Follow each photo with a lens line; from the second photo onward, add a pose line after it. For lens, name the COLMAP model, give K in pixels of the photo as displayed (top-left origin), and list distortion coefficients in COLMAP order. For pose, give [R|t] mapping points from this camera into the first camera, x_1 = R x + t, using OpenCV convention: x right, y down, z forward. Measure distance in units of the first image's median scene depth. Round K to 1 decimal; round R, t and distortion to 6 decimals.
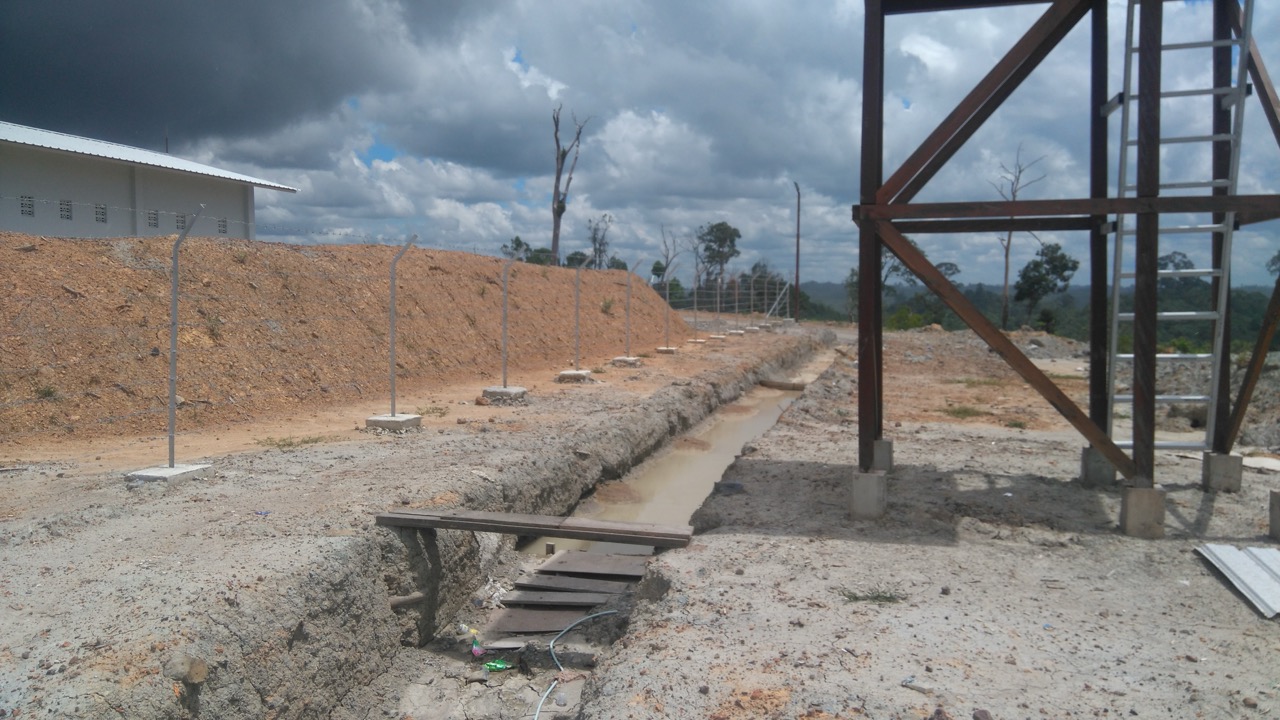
lens RADIAL K [[985.2, 0, 637.2], [0, 985.2, 353.3], [0, 0, 1]] dist [0.074765, -0.147826]
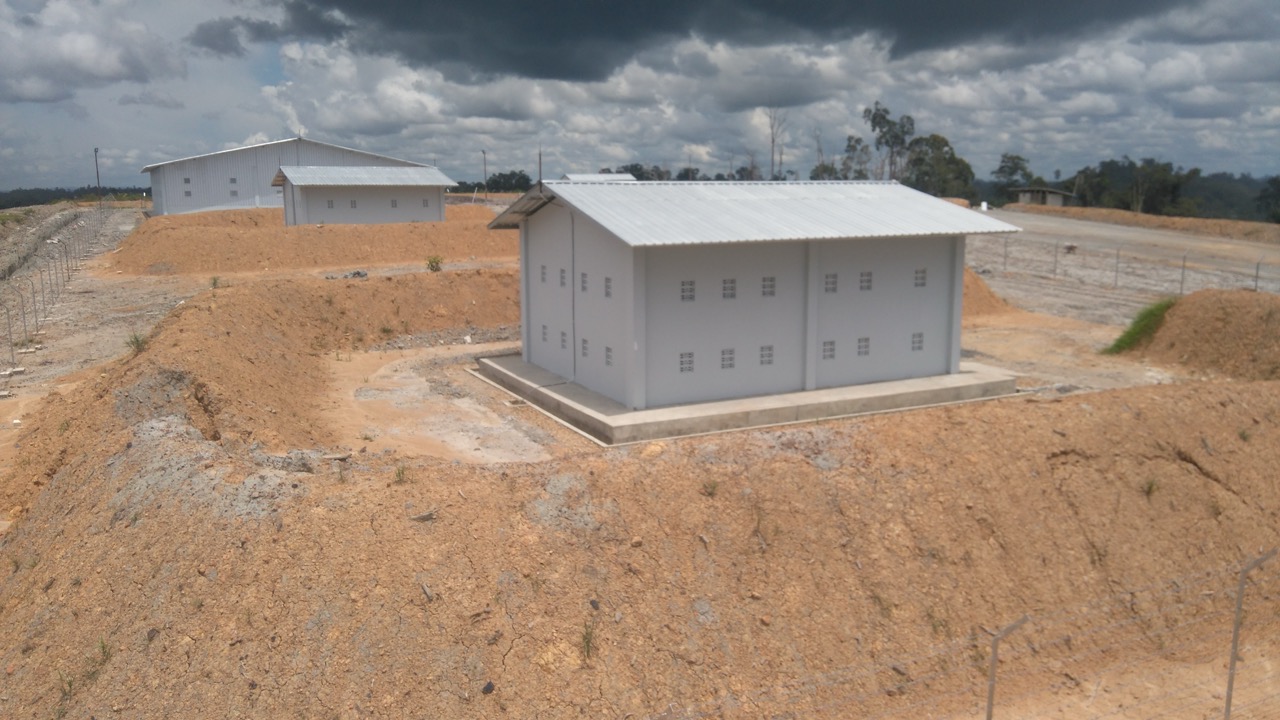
lens RADIAL K [[985.2, 0, 637.2], [0, 985.2, 353.3], [0, 0, 1]] dist [0.074765, -0.147826]
pose [[0.648307, 0.129064, -0.750361, 0.107655], [-0.035807, 0.989606, 0.139278, -0.242934], [0.760537, -0.063427, 0.646189, 0.359479]]
